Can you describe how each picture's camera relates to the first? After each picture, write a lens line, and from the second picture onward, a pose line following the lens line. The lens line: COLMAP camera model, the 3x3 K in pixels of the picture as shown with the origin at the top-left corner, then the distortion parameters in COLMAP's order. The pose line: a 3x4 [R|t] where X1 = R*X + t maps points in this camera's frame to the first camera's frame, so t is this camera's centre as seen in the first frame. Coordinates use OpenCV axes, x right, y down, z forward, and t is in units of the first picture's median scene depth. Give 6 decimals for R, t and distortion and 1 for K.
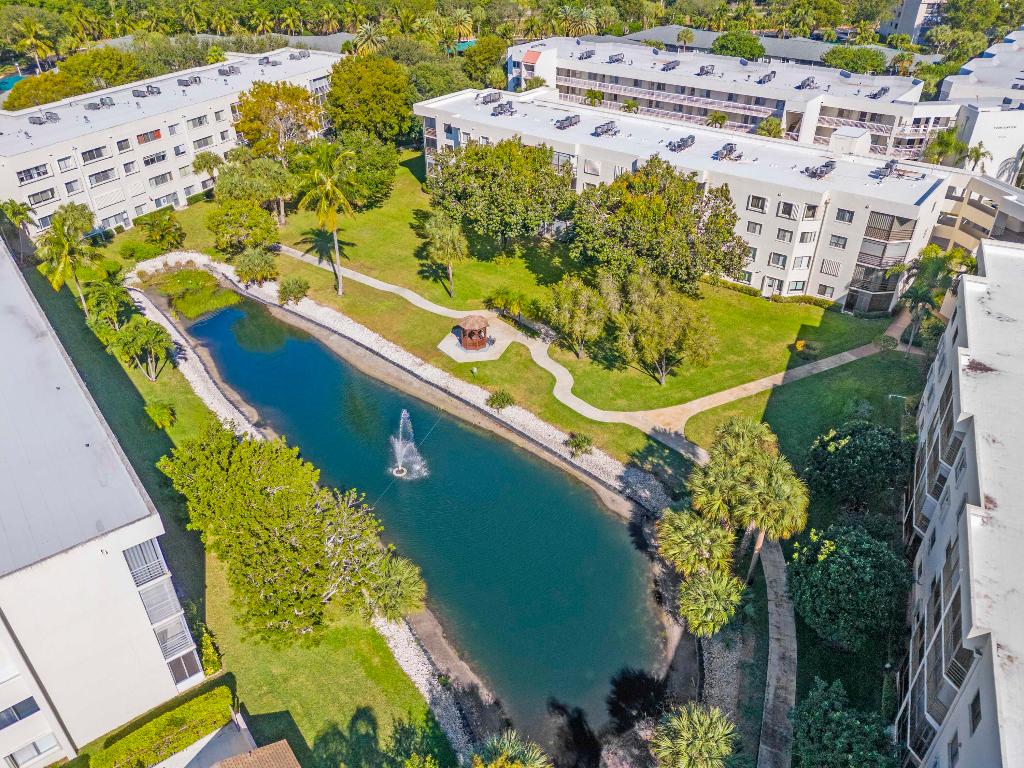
lens RADIAL K [[747.2, 0, 512.0], [0, 747.2, 384.0], [0, 0, 1]] dist [0.061102, -0.046600]
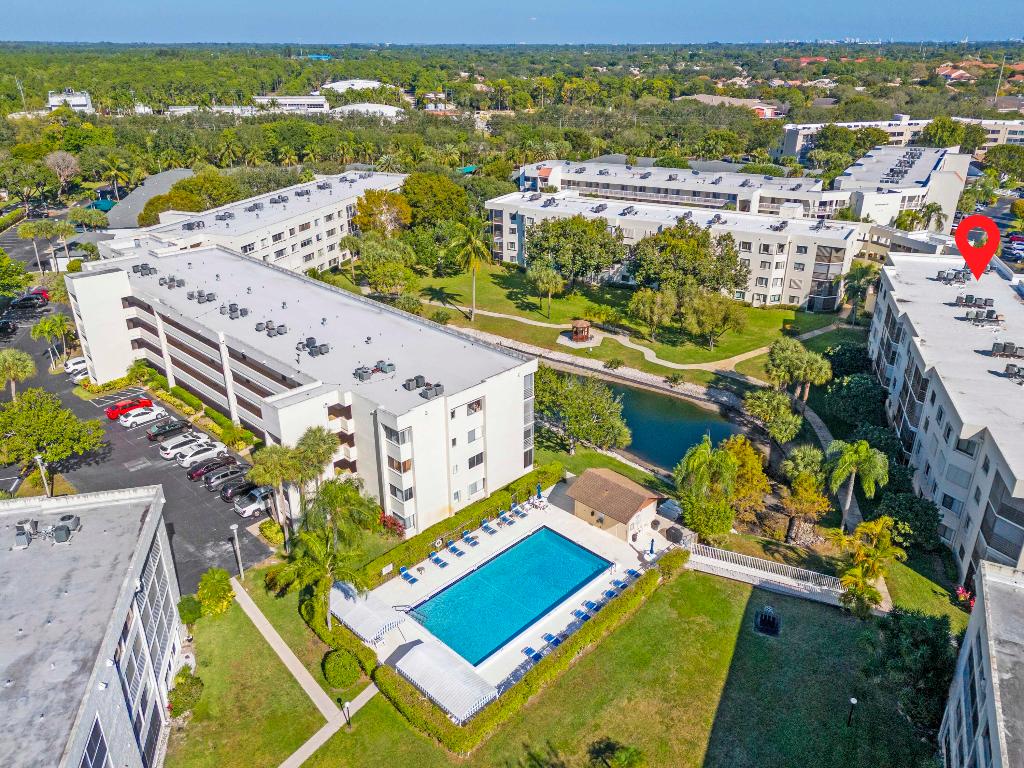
lens RADIAL K [[747.2, 0, 512.0], [0, 747.2, 384.0], [0, 0, 1]] dist [0.061102, -0.046600]
pose [[0.991262, -0.053783, 0.120448, -0.352611], [0.072377, 0.985139, -0.155762, 0.245464], [-0.110281, 0.163118, 0.980424, -0.423640]]
